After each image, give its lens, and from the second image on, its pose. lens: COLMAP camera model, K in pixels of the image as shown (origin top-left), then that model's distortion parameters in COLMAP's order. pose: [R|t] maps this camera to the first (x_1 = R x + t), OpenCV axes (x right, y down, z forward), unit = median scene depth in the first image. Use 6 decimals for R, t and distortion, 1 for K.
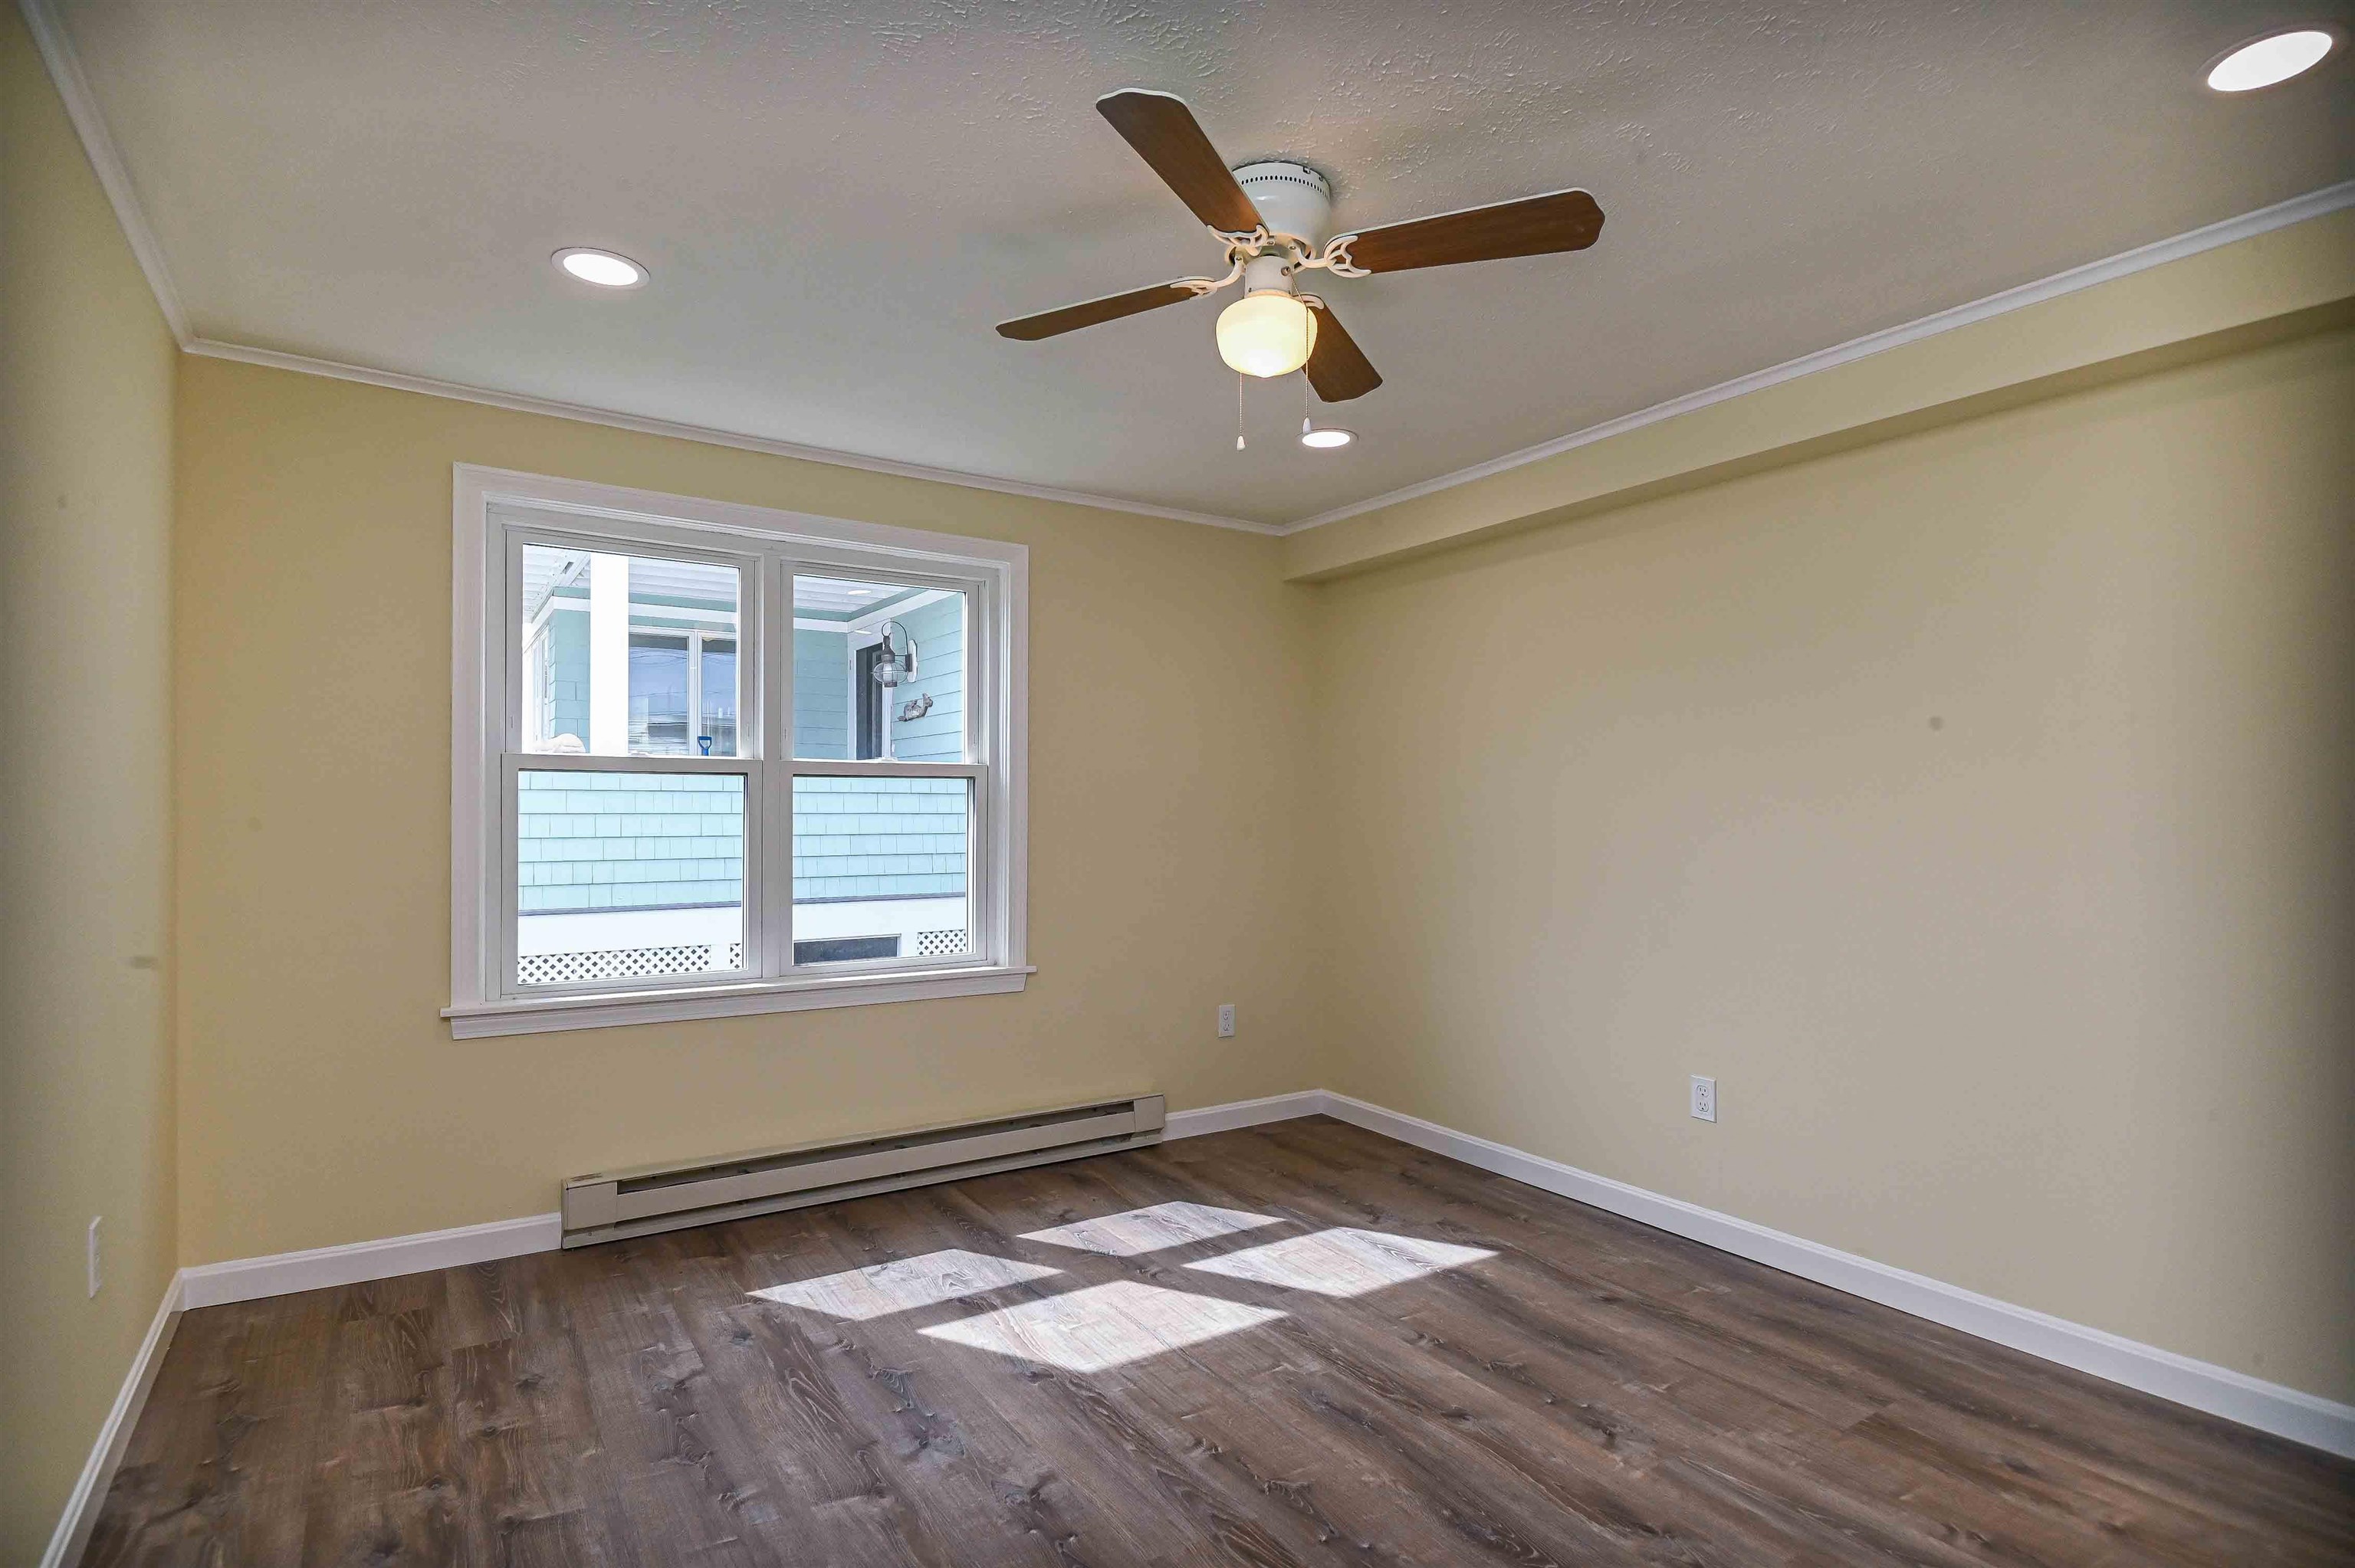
lens RADIAL K [[1169.1, 0, 1163.9], [0, 1169.1, 803.5], [0, 0, 1]] dist [0.019836, -0.025781]
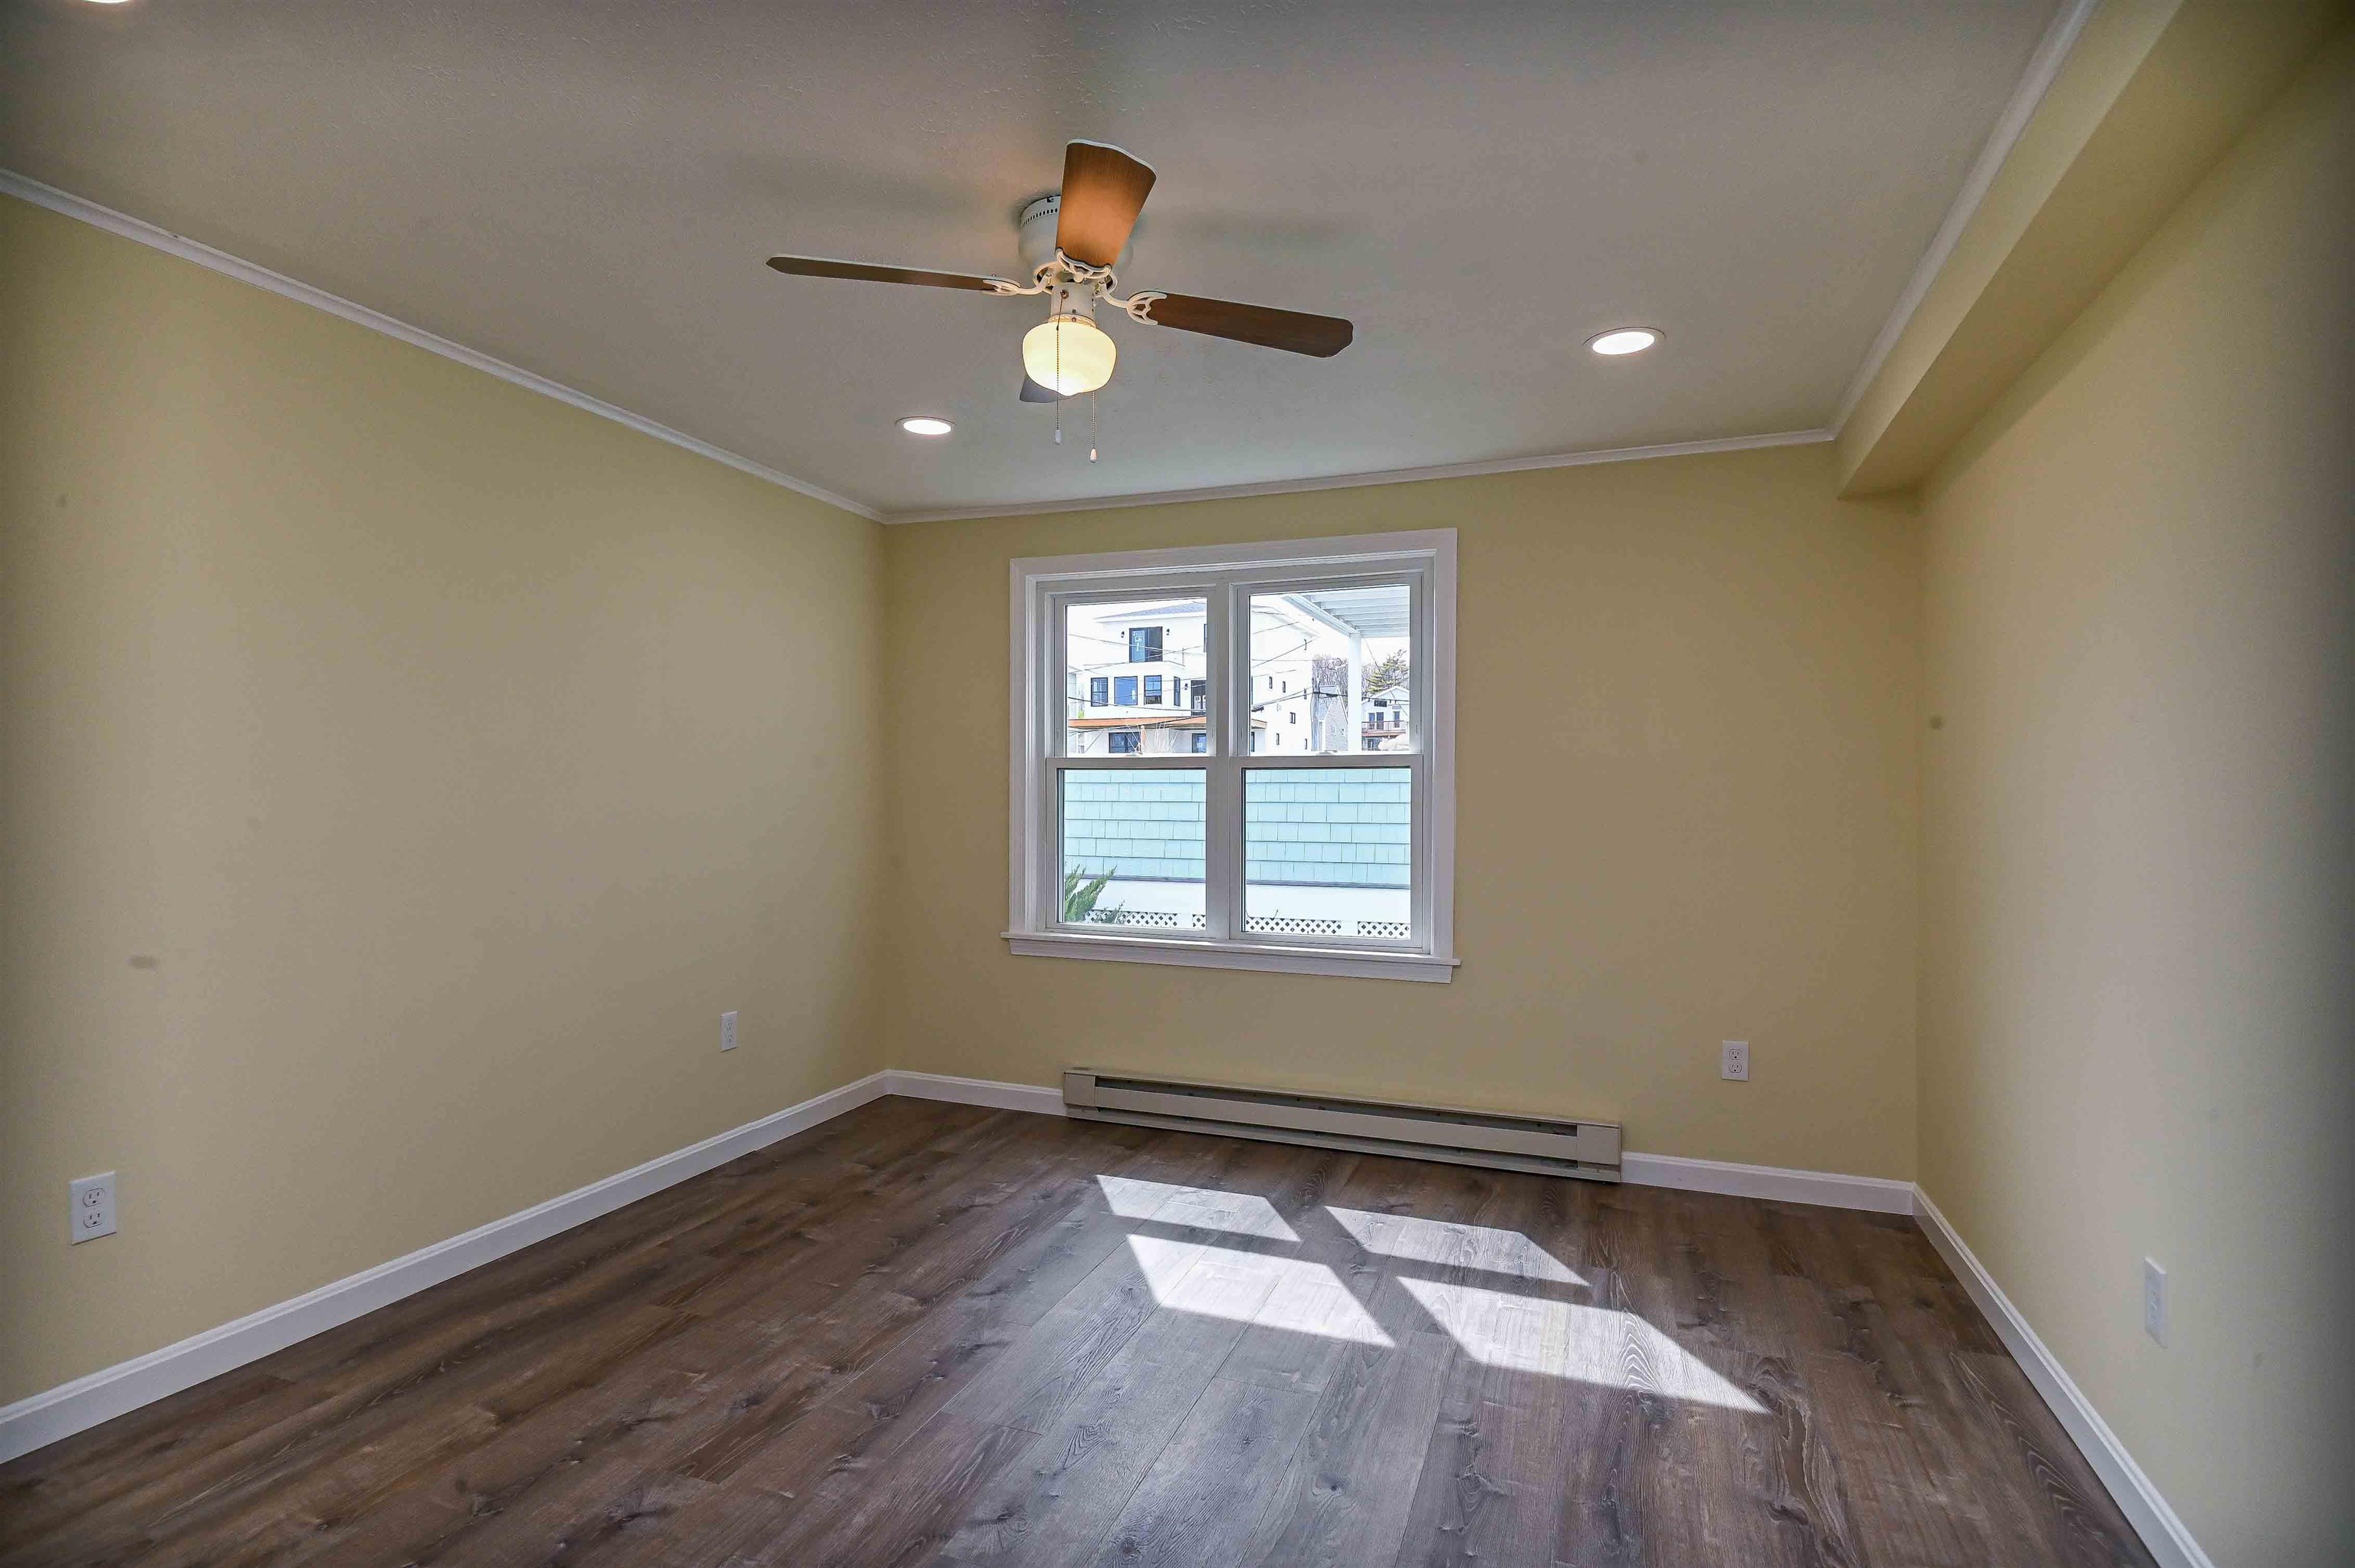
lens RADIAL K [[1169.1, 0, 1163.9], [0, 1169.1, 803.5], [0, 0, 1]] dist [0.019836, -0.025781]
pose [[0.588878, 0.003340, -0.808215, 0.665070], [0.000660, 0.999989, 0.004613, 0.005709], [0.808222, -0.003249, 0.588869, 0.285022]]
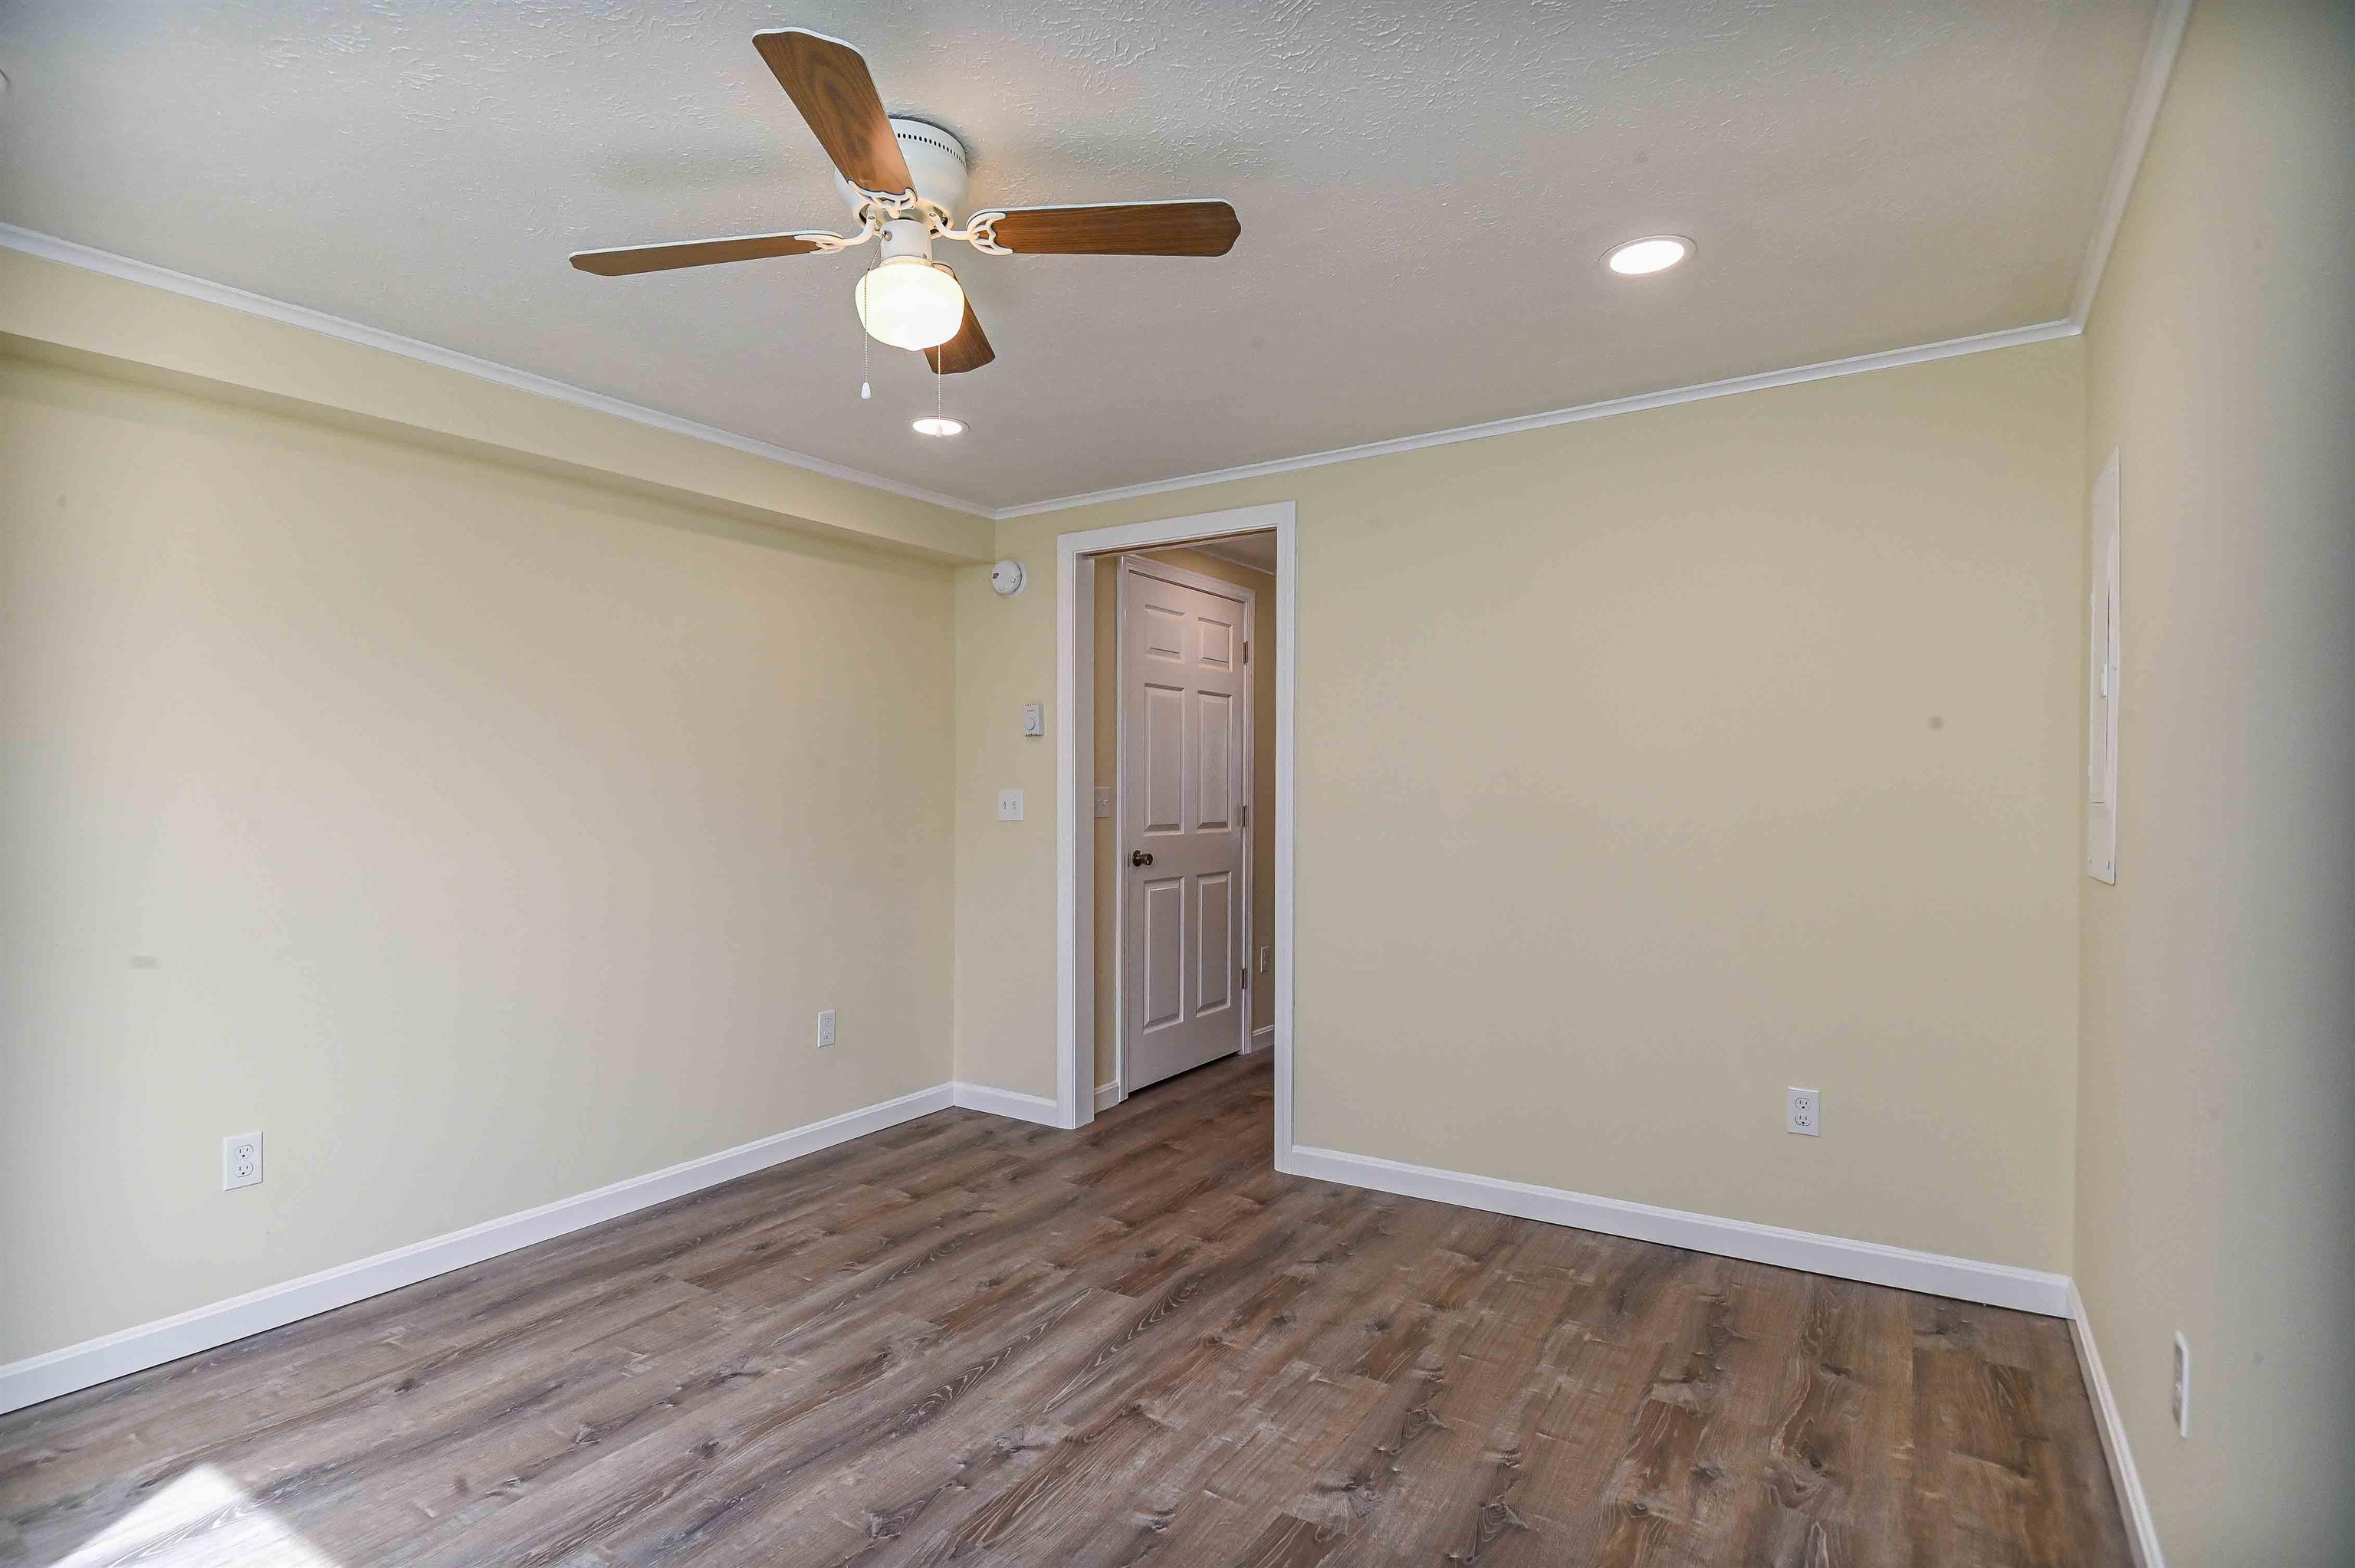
lens RADIAL K [[1169.1, 0, 1163.9], [0, 1169.1, 803.5], [0, 0, 1]] dist [0.019836, -0.025781]
pose [[-0.414535, -0.012908, 0.909942, -0.564738], [-0.001551, 0.999908, 0.013478, -0.007739], [-0.910032, 0.004176, -0.414517, 0.792879]]
